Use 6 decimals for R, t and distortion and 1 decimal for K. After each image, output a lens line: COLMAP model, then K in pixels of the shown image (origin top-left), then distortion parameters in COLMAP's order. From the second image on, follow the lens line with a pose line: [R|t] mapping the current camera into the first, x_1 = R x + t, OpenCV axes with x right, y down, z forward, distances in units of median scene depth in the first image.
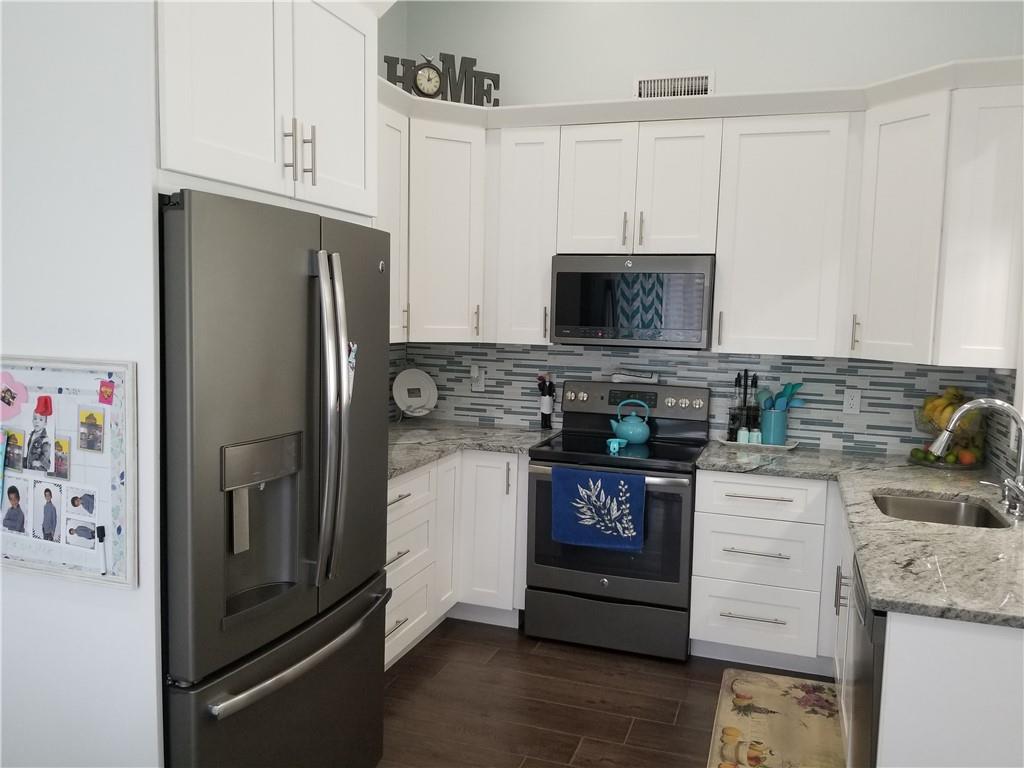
lens RADIAL K [[804.7, 0, 510.3], [0, 804.7, 380.6], [0, 0, 1]] dist [0.006524, -0.024616]
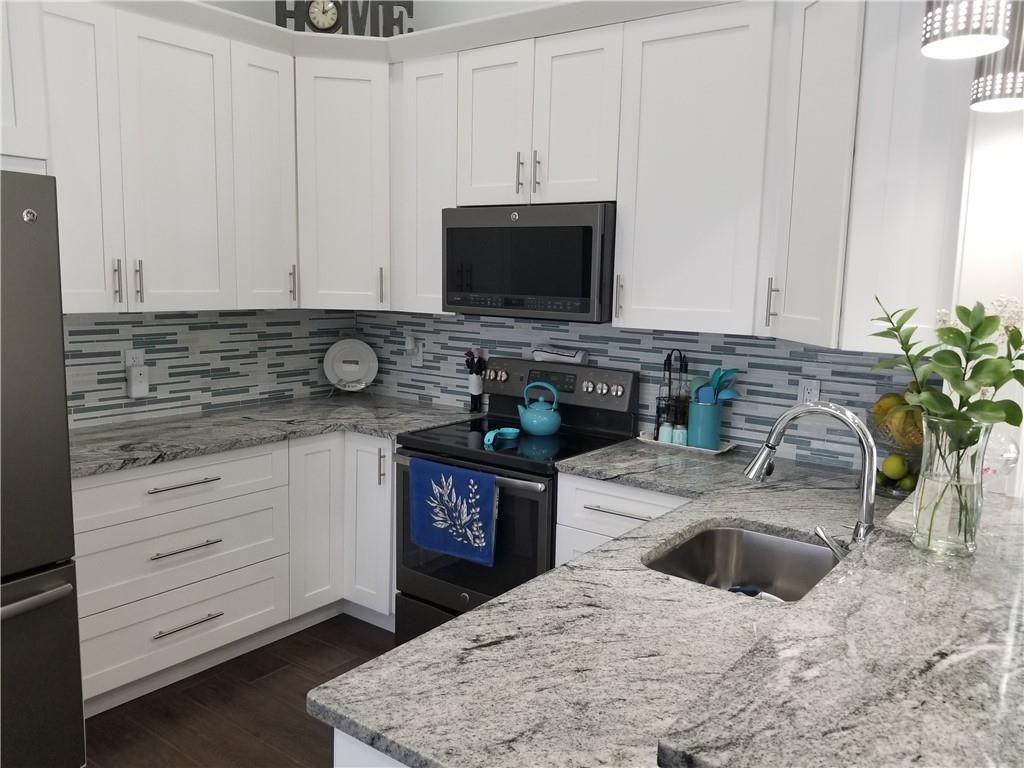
lens RADIAL K [[804.7, 0, 514.4], [0, 804.7, 386.8], [0, 0, 1]] dist [0.006524, -0.024616]
pose [[0.956937, 0.041131, -0.287367, 0.371267], [-0.029750, 0.998595, 0.043862, -0.007135], [0.288767, -0.033424, 0.956816, 0.201800]]
